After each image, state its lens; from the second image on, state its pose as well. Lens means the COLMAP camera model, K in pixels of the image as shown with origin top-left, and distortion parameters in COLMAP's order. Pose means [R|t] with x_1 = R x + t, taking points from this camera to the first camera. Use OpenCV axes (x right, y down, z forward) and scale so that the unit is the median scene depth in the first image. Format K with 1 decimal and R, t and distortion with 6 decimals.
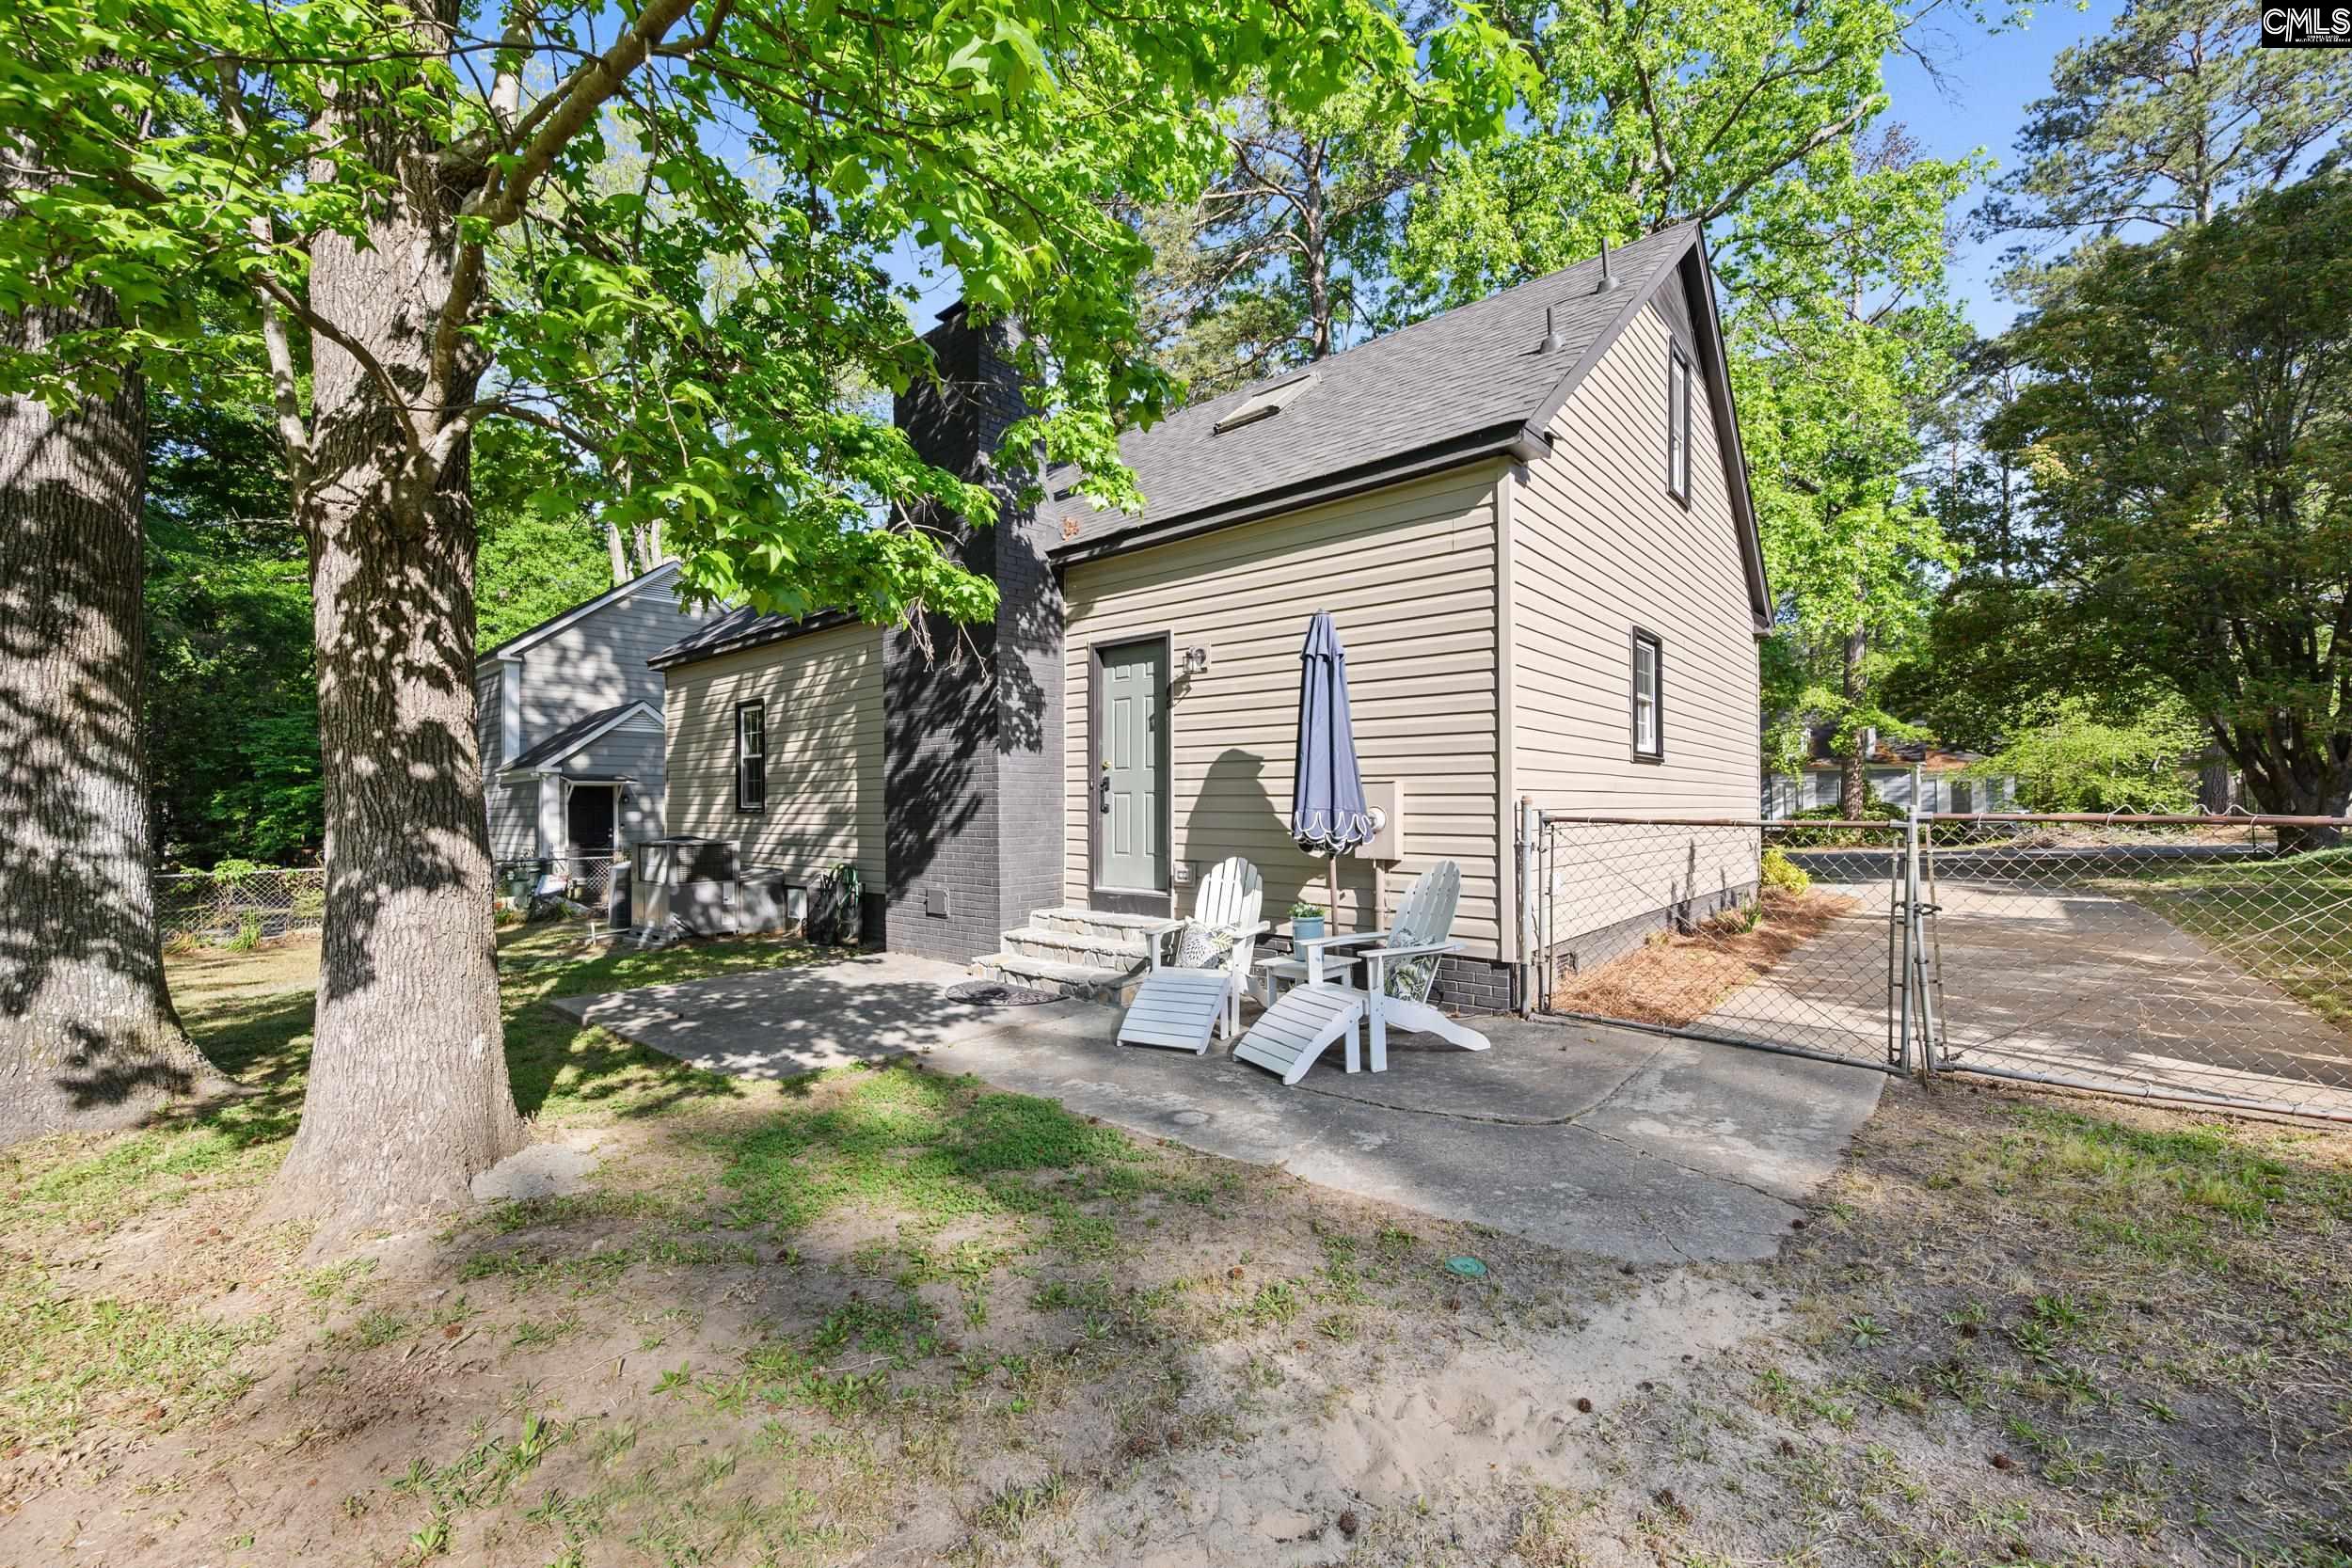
lens RADIAL K [[933.2, 0, 1181.4], [0, 933.2, 799.0], [0, 0, 1]] dist [-0.000198, 0.000252]
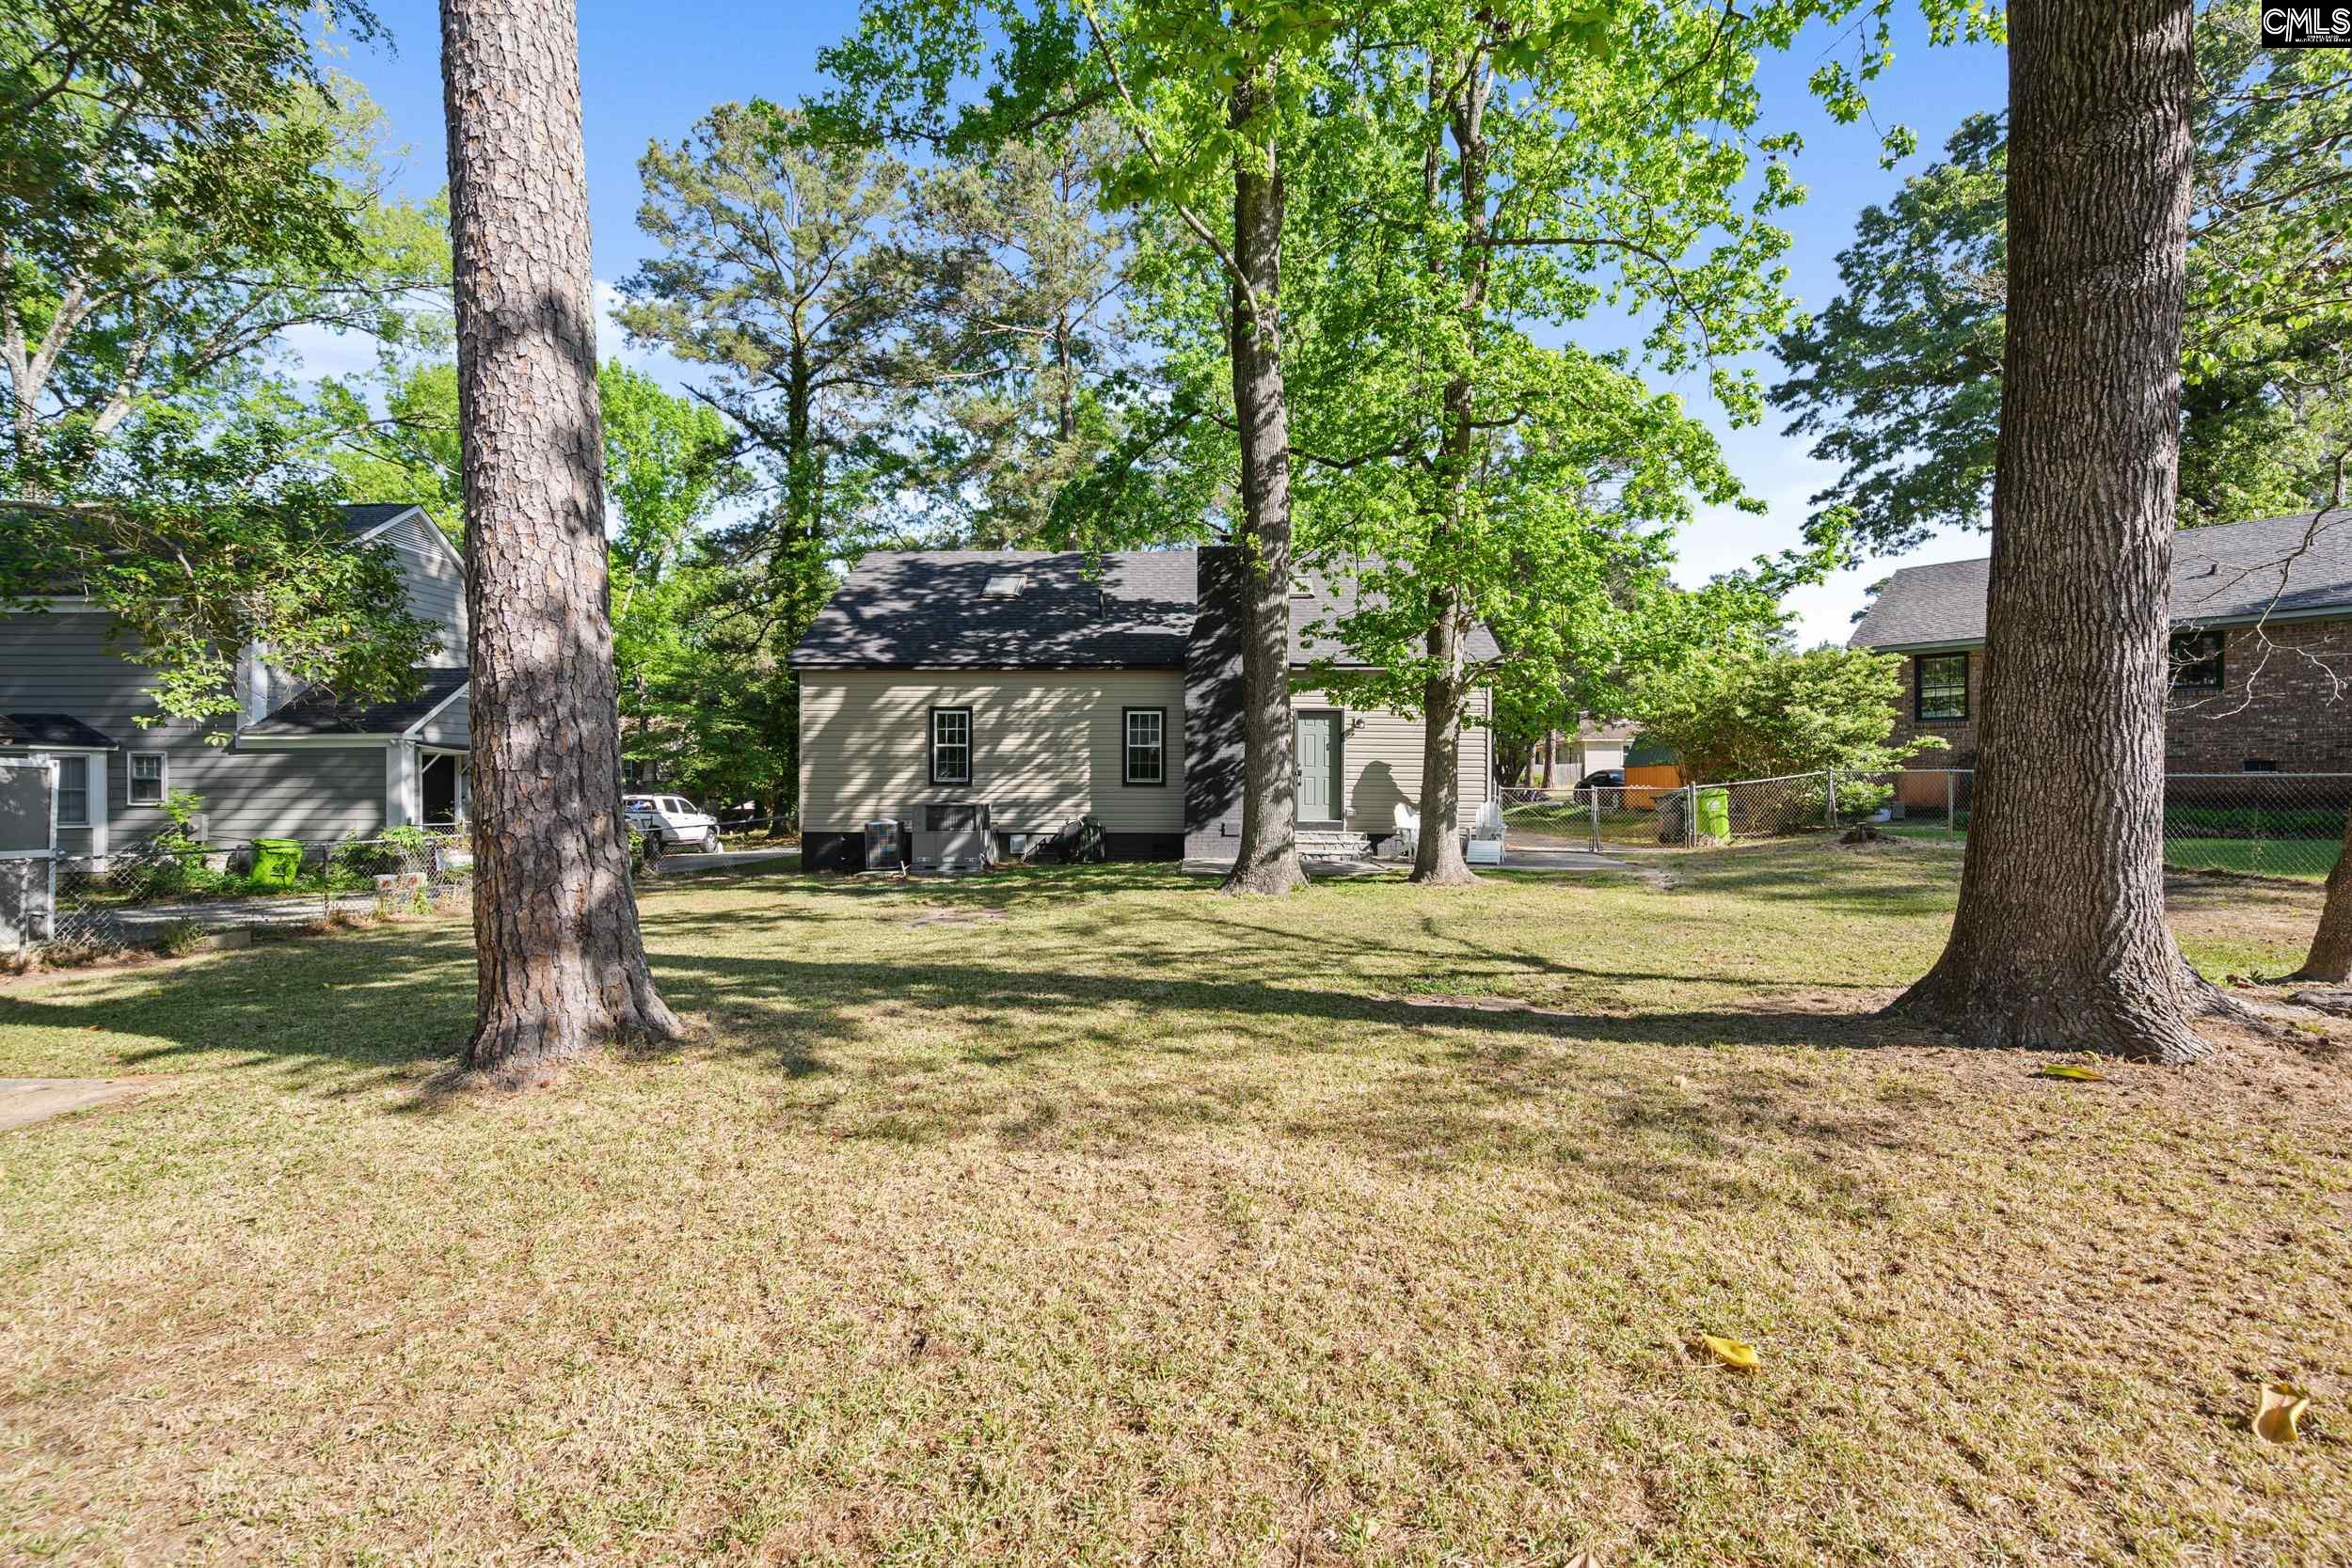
lens RADIAL K [[933.2, 0, 1173.7], [0, 933.2, 783.9], [0, 0, 1]] dist [-0.000198, 0.000252]
pose [[0.742921, 0.006531, 0.669347, -1.927912], [-0.010837, 0.999939, 0.002271, 0.008996], [-0.669291, -0.008941, 0.742946, -0.476361]]
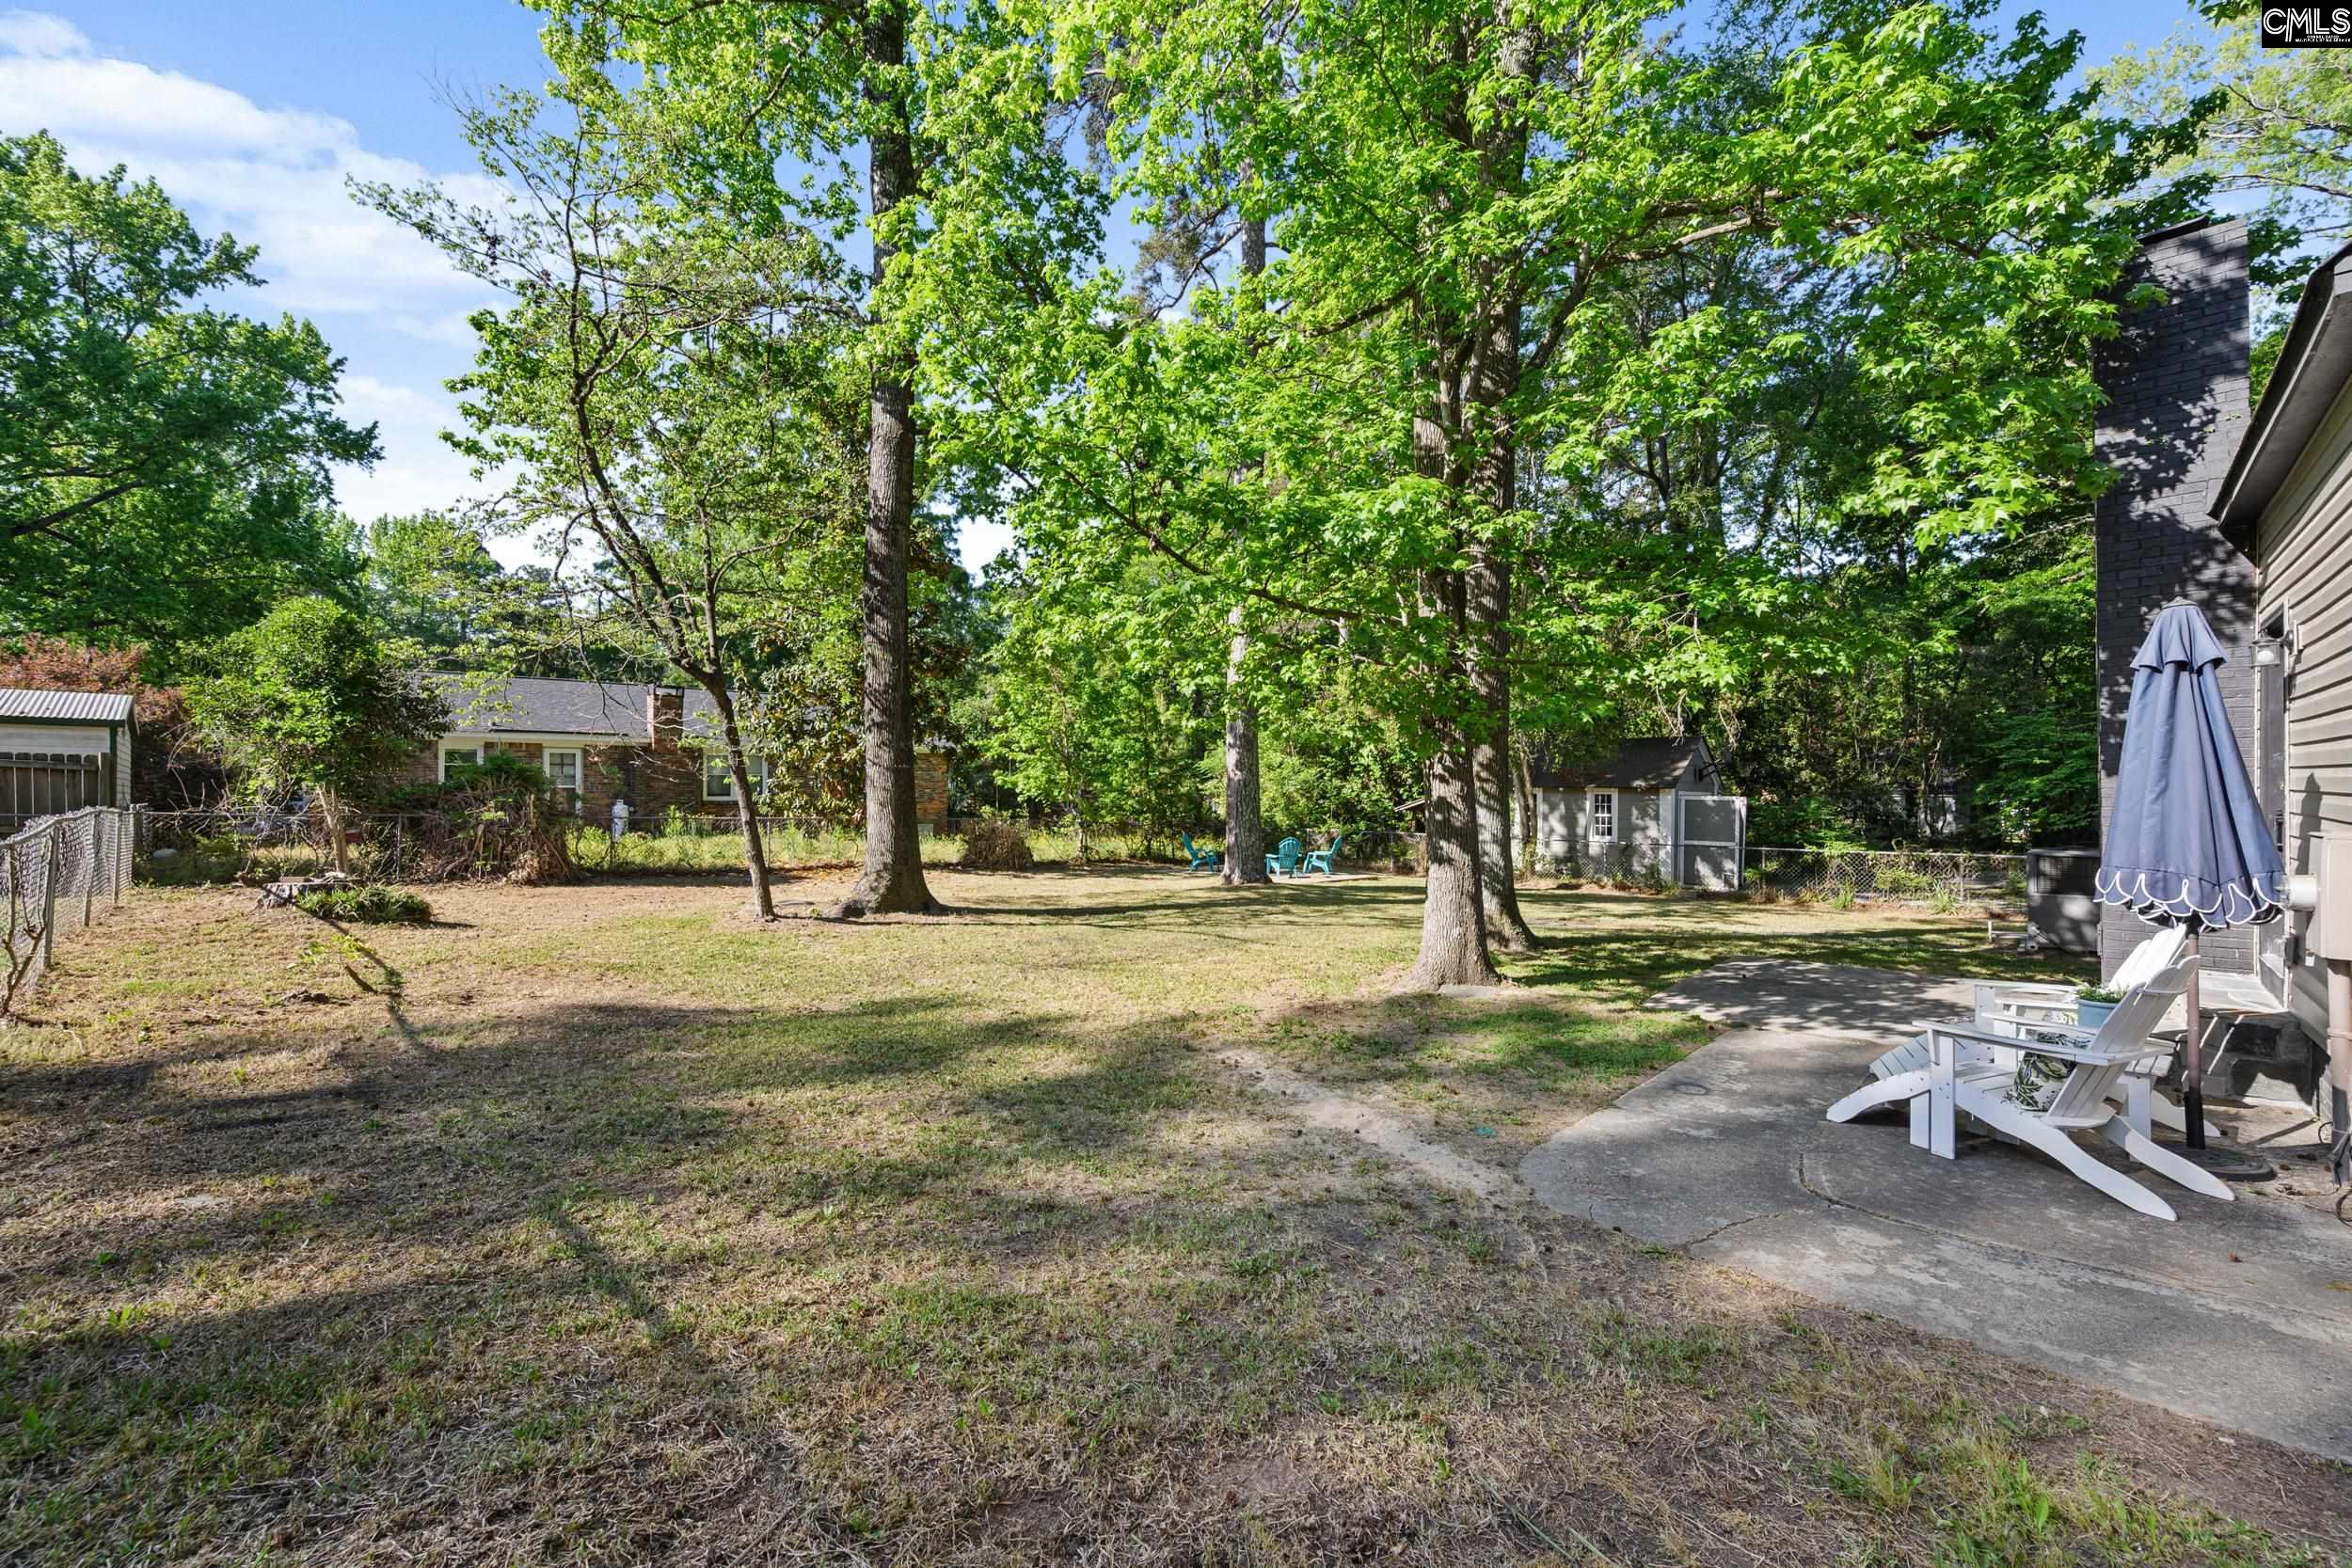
lens RADIAL K [[933.2, 0, 1182.6], [0, 933.2, 788.7], [0, 0, 1]] dist [-0.000198, 0.000252]
pose [[-0.053513, 0.002807, -0.998563, 0.755846], [0.012279, 0.999922, 0.002153, -0.052537], [0.998492, -0.012146, -0.053543, 0.199521]]
